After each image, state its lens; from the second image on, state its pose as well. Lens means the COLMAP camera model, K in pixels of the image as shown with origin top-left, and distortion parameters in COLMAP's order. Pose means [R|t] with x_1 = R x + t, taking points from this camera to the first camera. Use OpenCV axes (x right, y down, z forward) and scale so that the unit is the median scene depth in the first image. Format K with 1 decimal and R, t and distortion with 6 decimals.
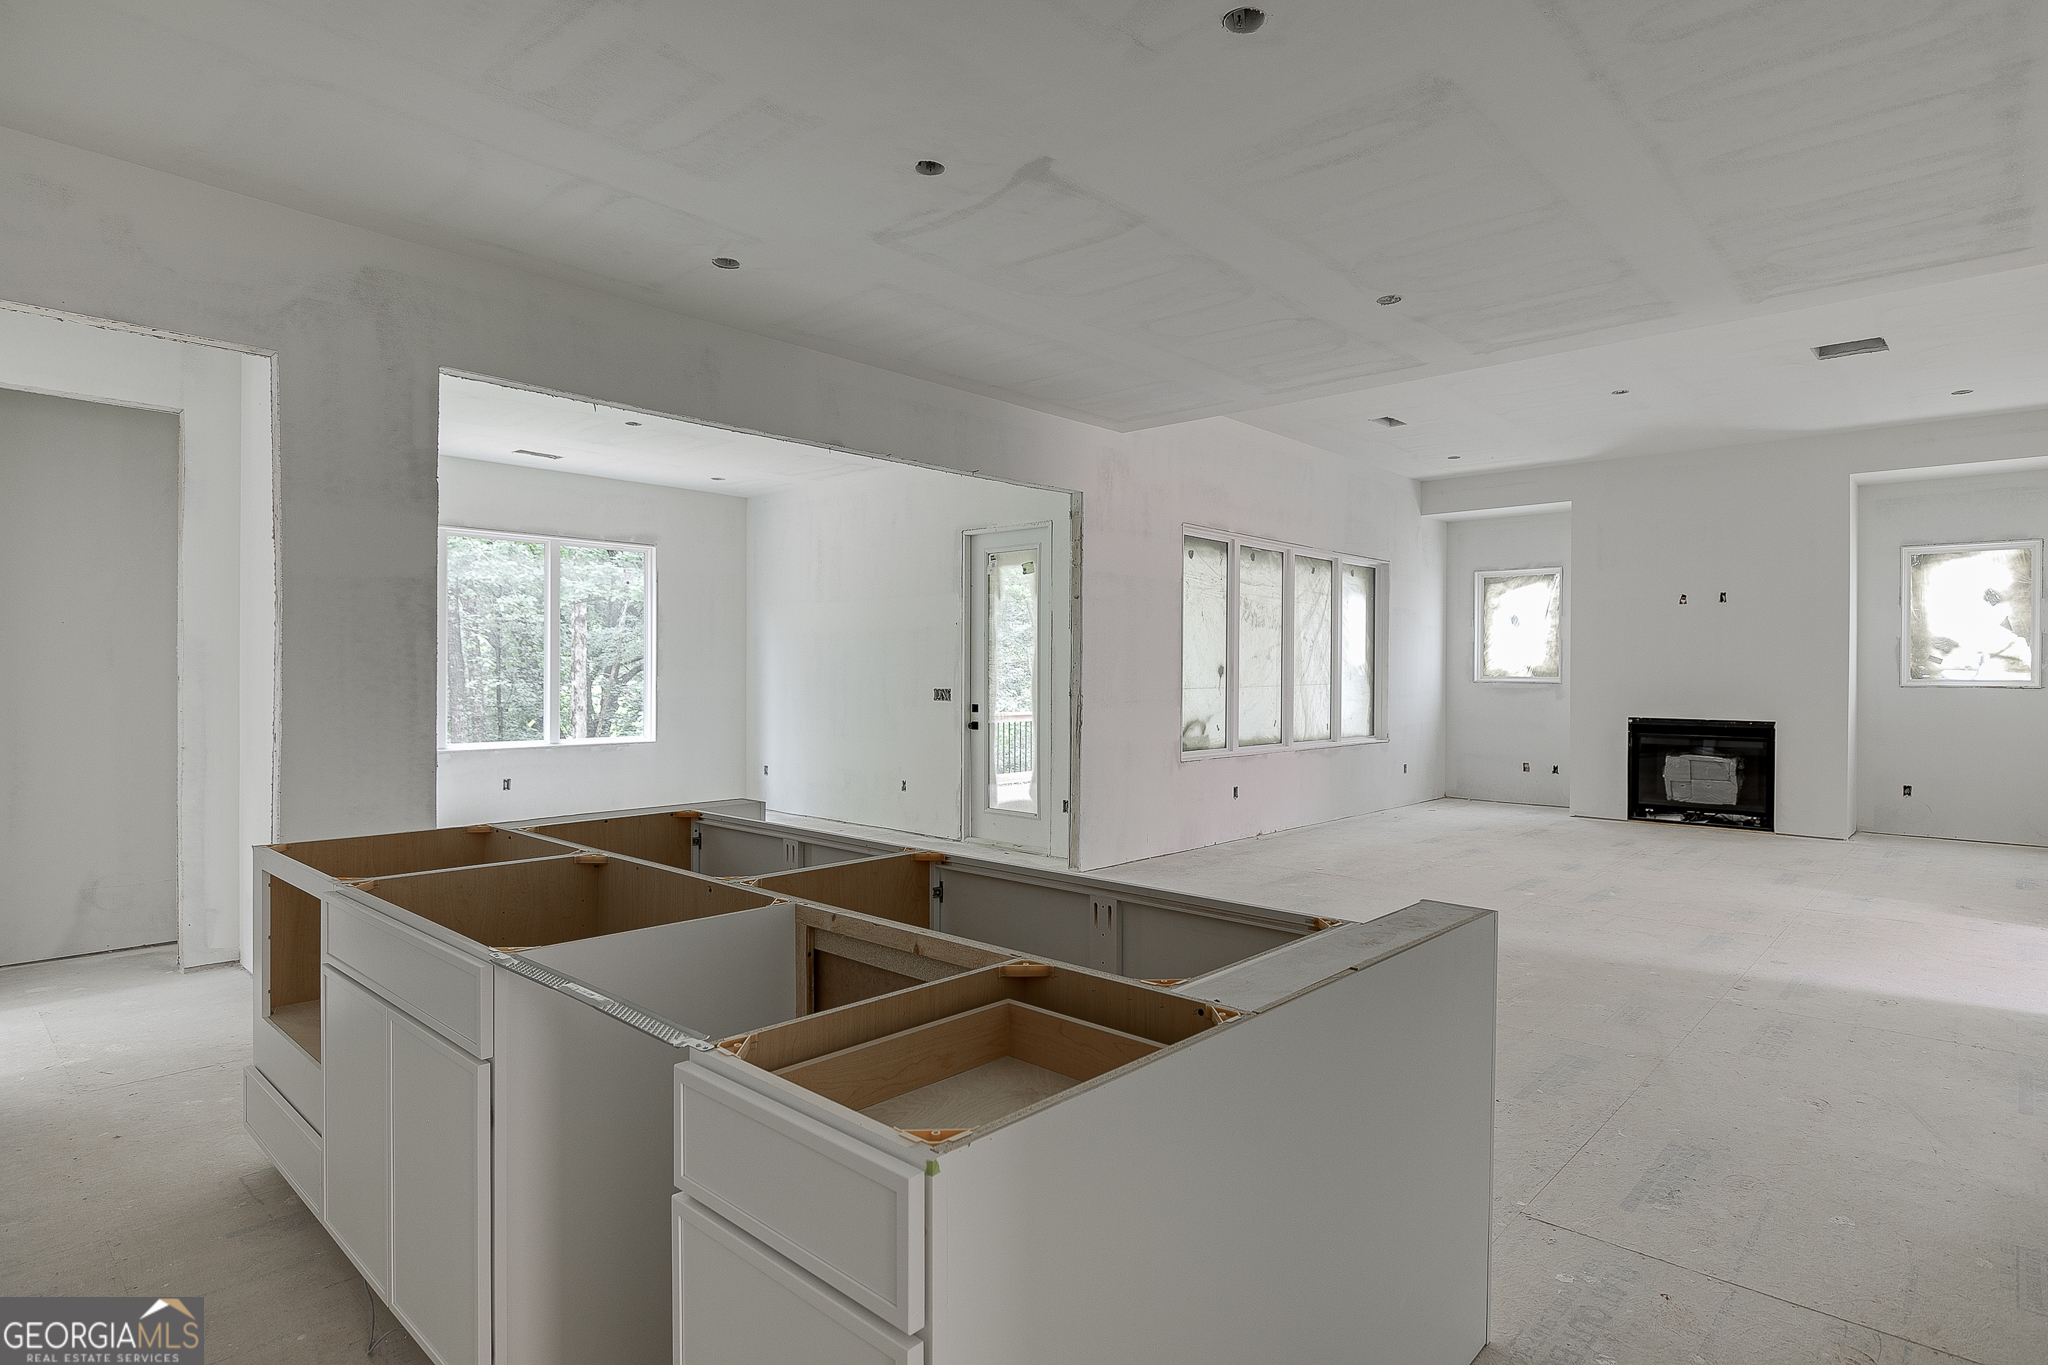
lens RADIAL K [[1077.5, 0, 1035.0], [0, 1077.5, 672.0], [0, 0, 1]] dist [-0.006285, -0.000105]
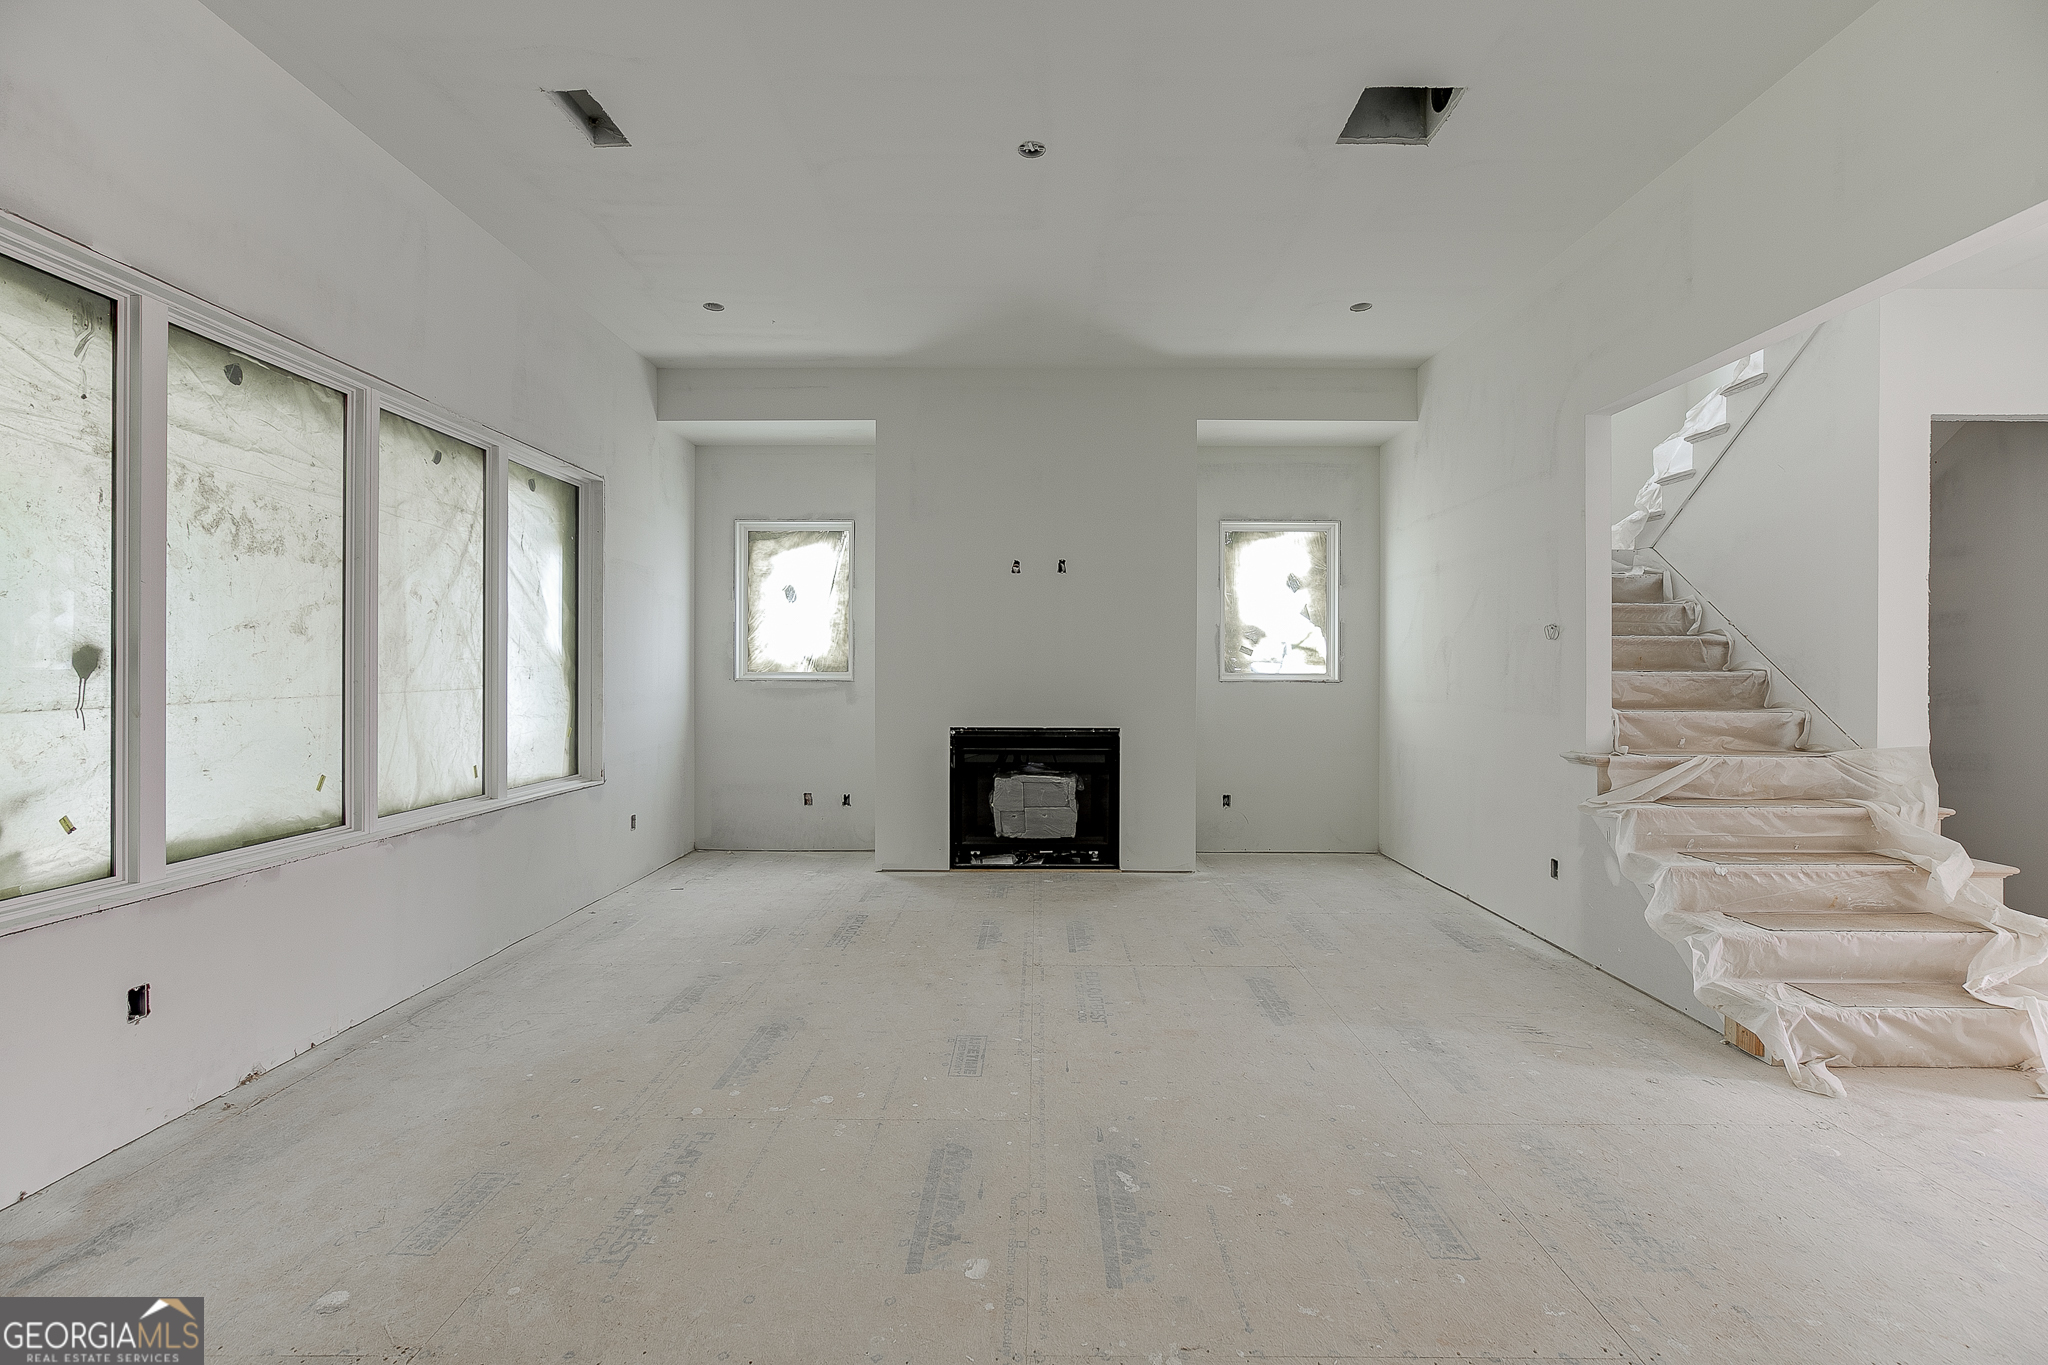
lens RADIAL K [[922.9, 0, 1028.3], [0, 922.9, 673.3], [0, 0, 1]] dist [-0.012571, 0.006561]
pose [[0.743174, -0.005630, 0.669074, 0.190203], [0.001596, 0.999977, 0.006642, 0.001757], [-0.669096, -0.003869, 0.743166, 0.543997]]
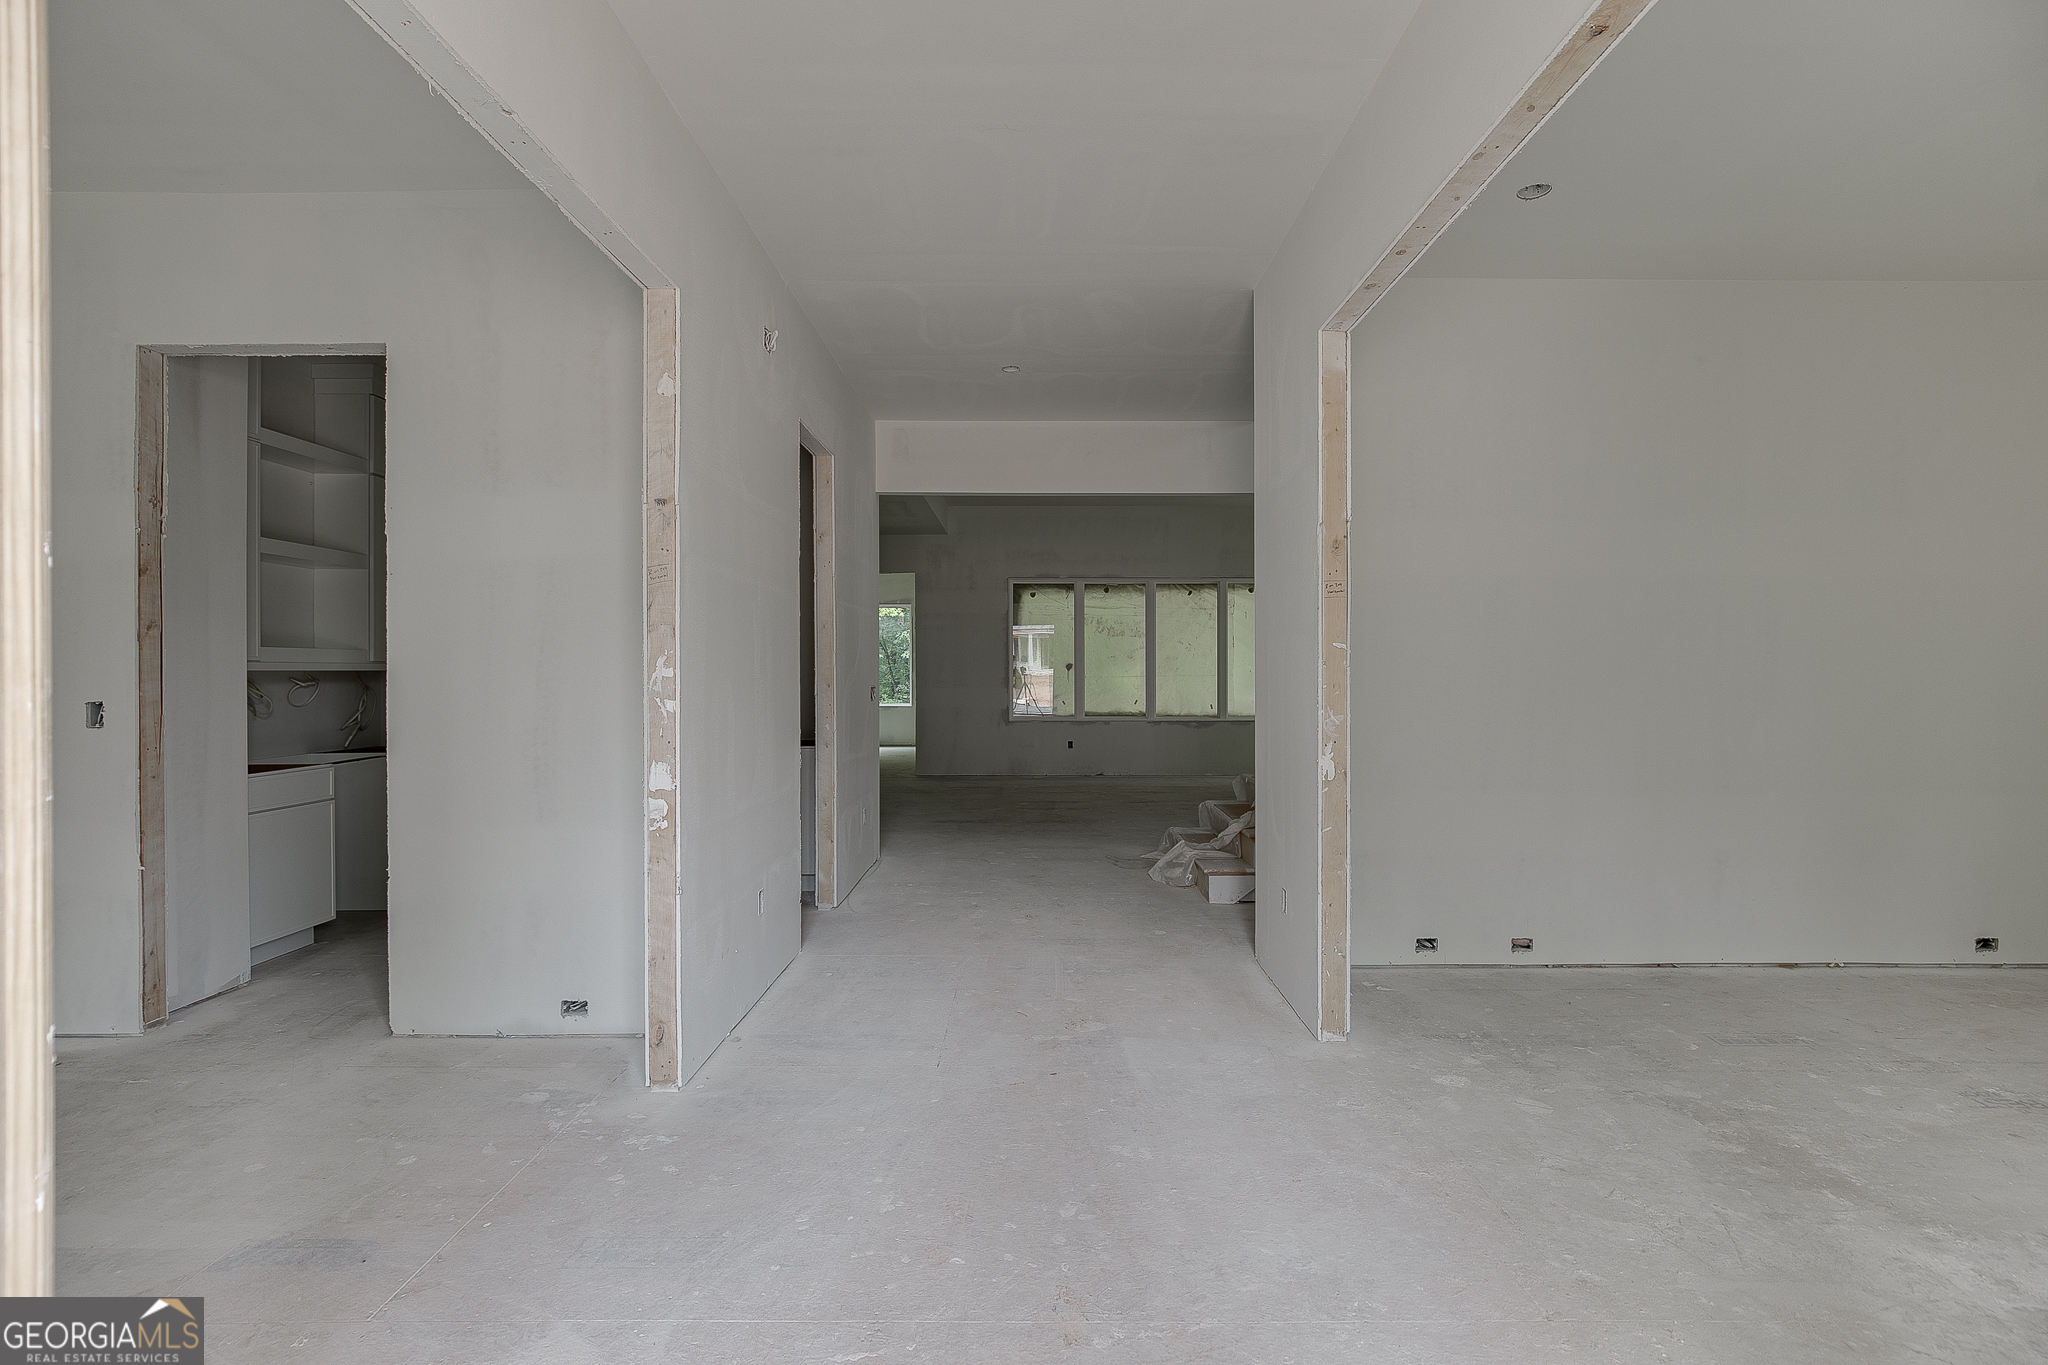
lens RADIAL K [[922.9, 0, 1033.6], [0, 922.9, 677.2], [0, 0, 1]] dist [-0.012571, 0.006561]
pose [[0.670230, -0.002216, -0.742150, 1.065970], [0.005350, 0.999984, 0.001845, 0.011055], [0.742134, -0.005207, 0.670231, 0.067351]]
